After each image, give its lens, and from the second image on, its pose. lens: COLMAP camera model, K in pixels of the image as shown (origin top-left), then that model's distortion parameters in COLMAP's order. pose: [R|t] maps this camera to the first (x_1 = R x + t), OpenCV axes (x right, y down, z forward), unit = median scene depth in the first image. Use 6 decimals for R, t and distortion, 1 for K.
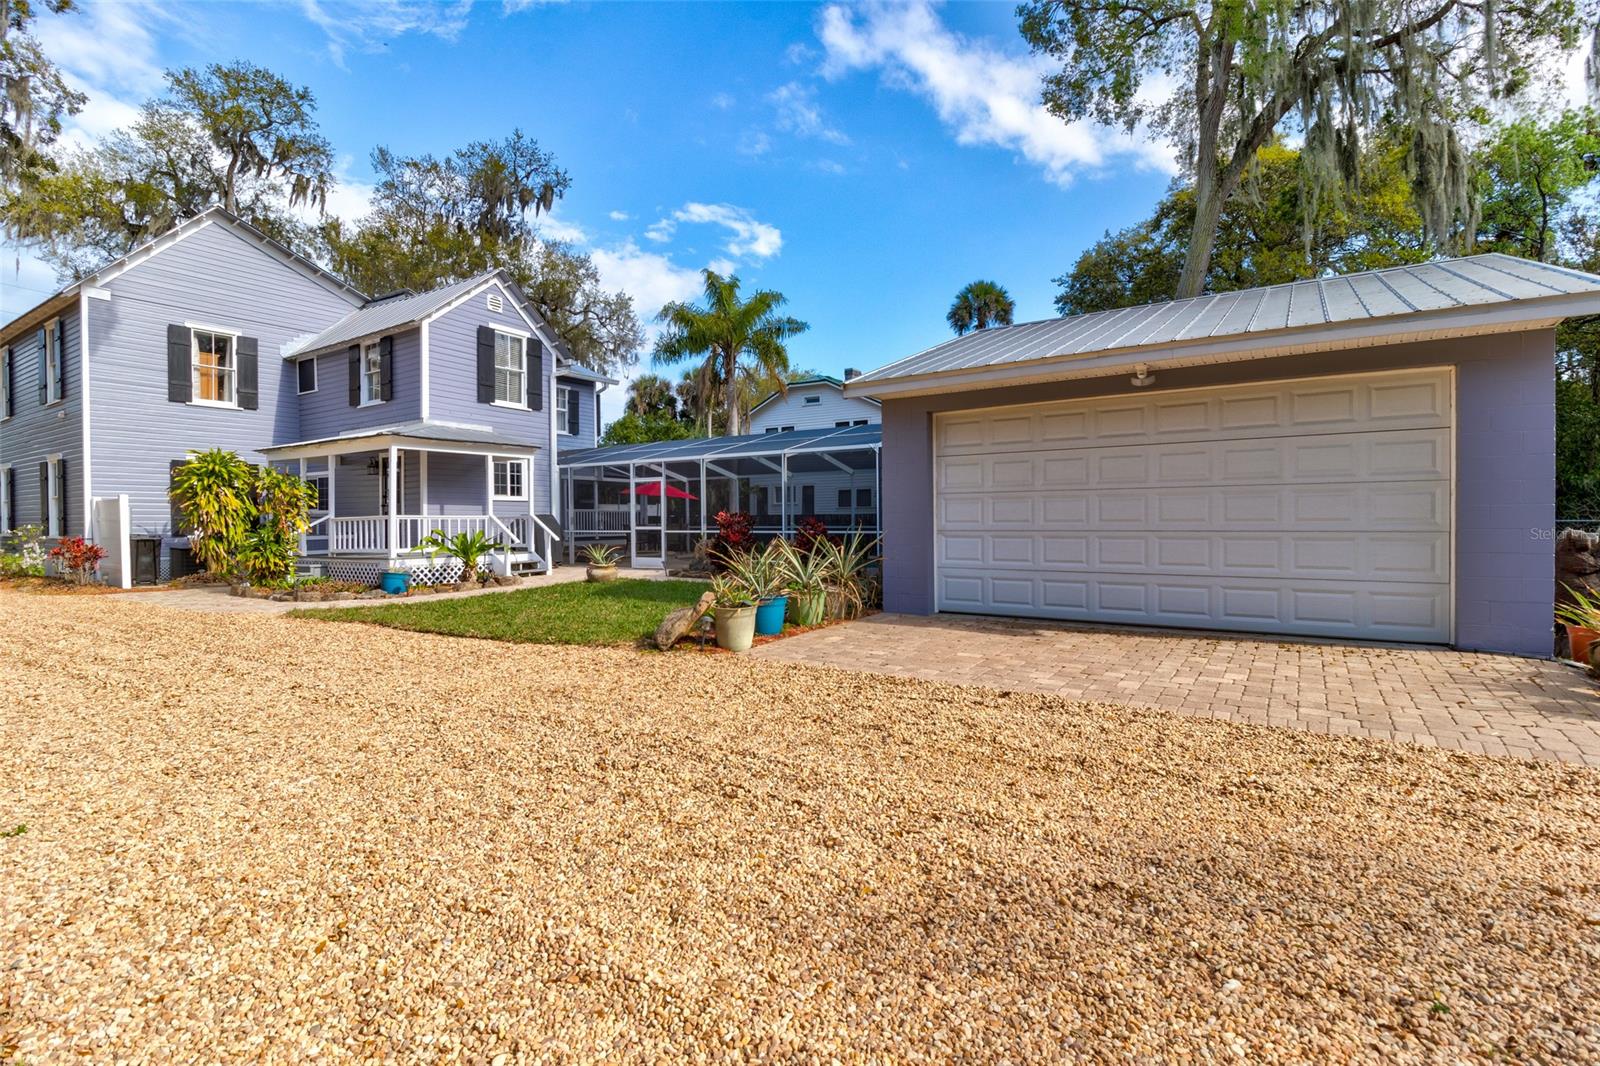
lens RADIAL K [[749.4, 0, 793.7], [0, 749.4, 527.2], [0, 0, 1]] dist [0.001662, -0.013842]
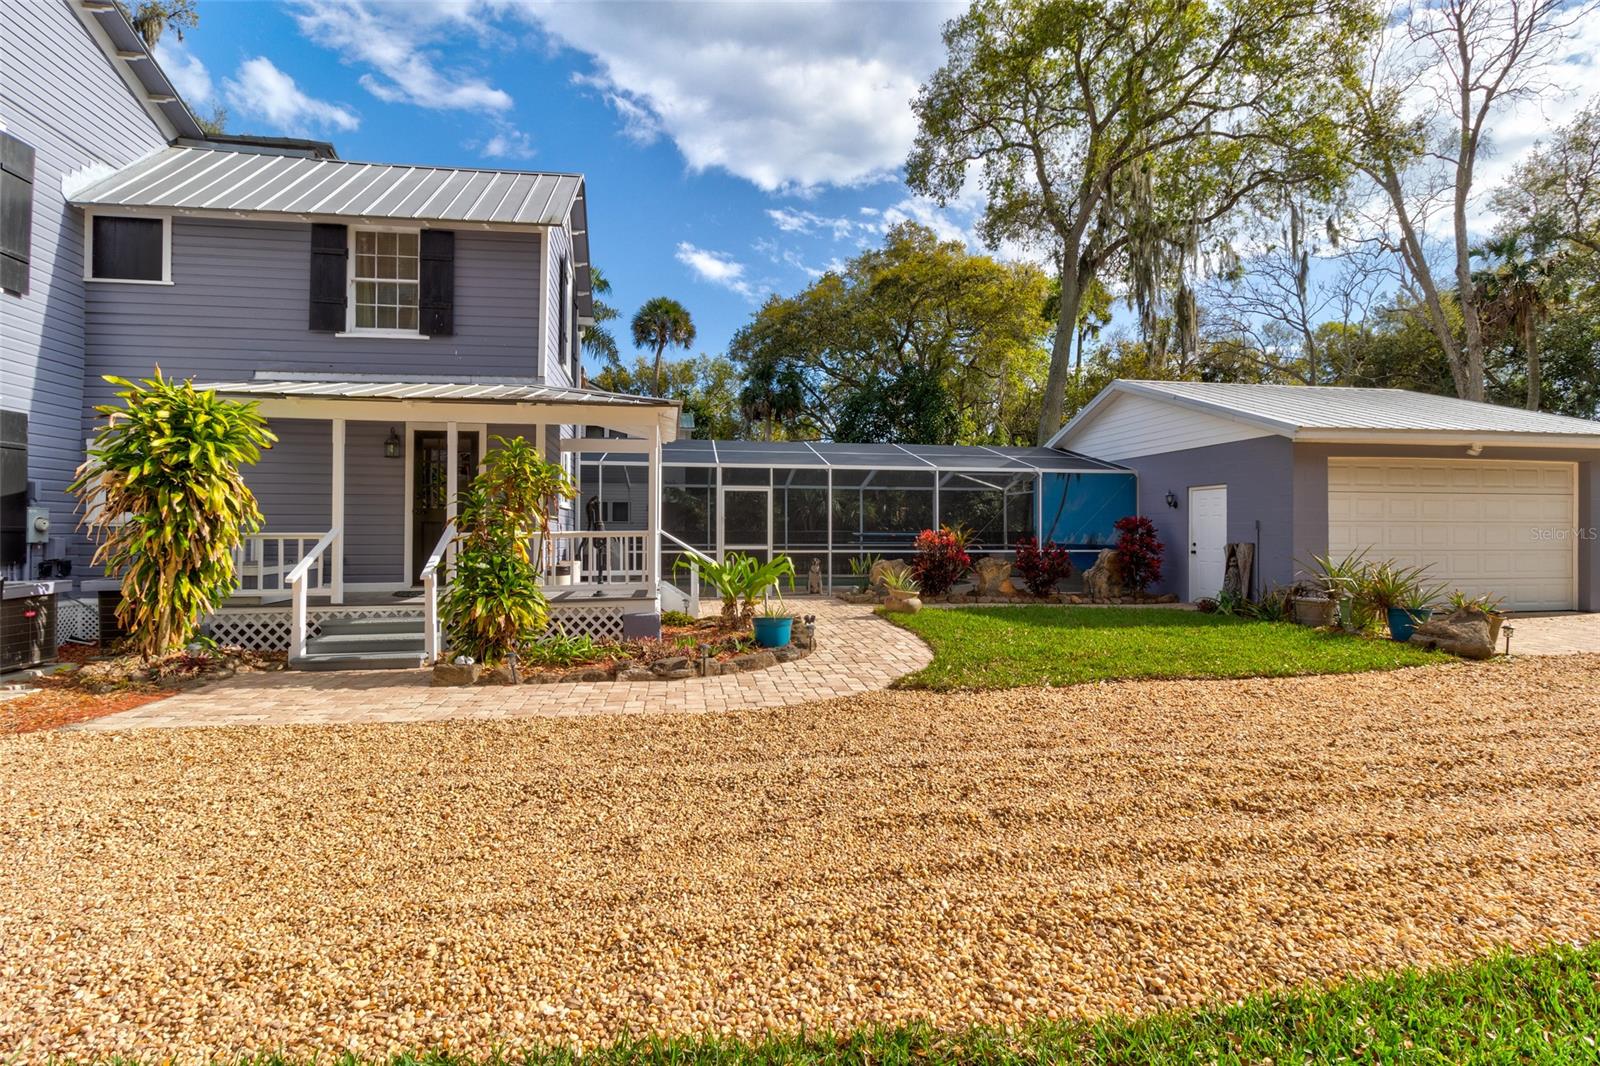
lens RADIAL K [[749.4, 0, 793.7], [0, 749.4, 527.2], [0, 0, 1]] dist [0.001662, -0.013842]
pose [[0.745306, 0.014872, 0.666557, -0.661060], [-0.001033, 0.999776, -0.021152, -0.003545], [-0.666722, 0.015076, 0.745154, 0.332730]]
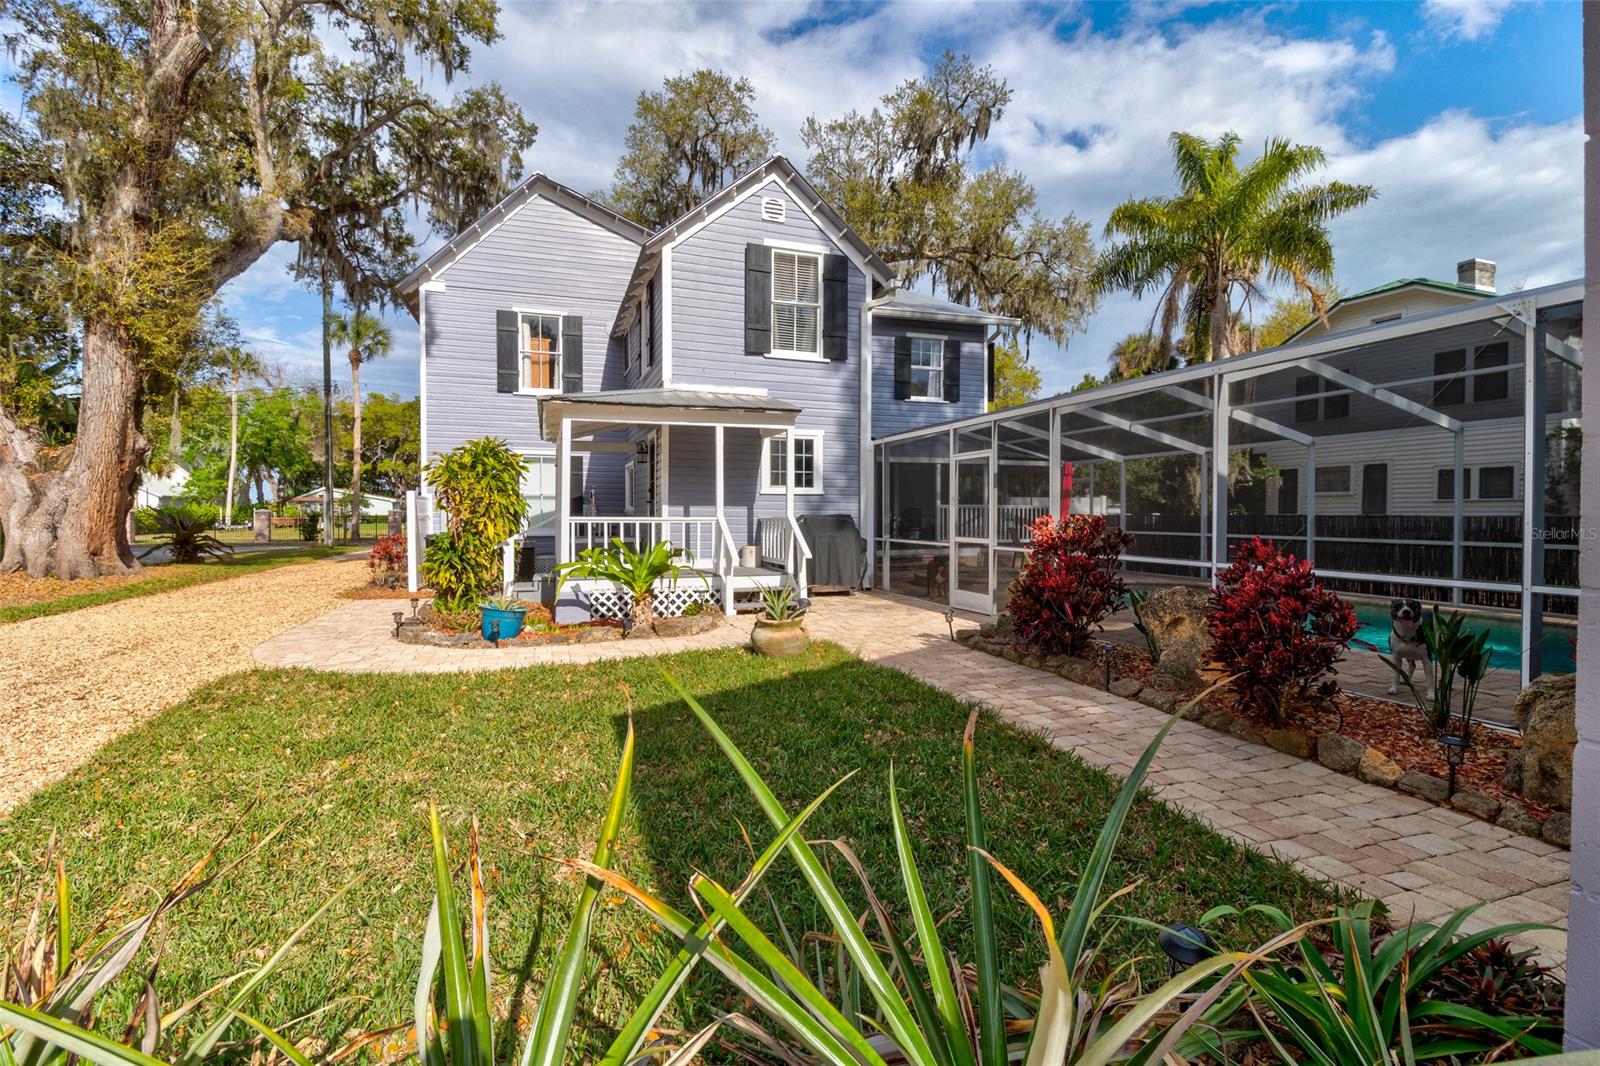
lens RADIAL K [[749.4, 0, 793.7], [0, 749.4, 527.2], [0, 0, 1]] dist [0.001662, -0.013842]
pose [[0.784355, 0.020438, -0.619976, 0.049356], [-0.013470, 0.999783, 0.015916, -0.015731], [0.620166, -0.004133, 0.784460, 0.447062]]
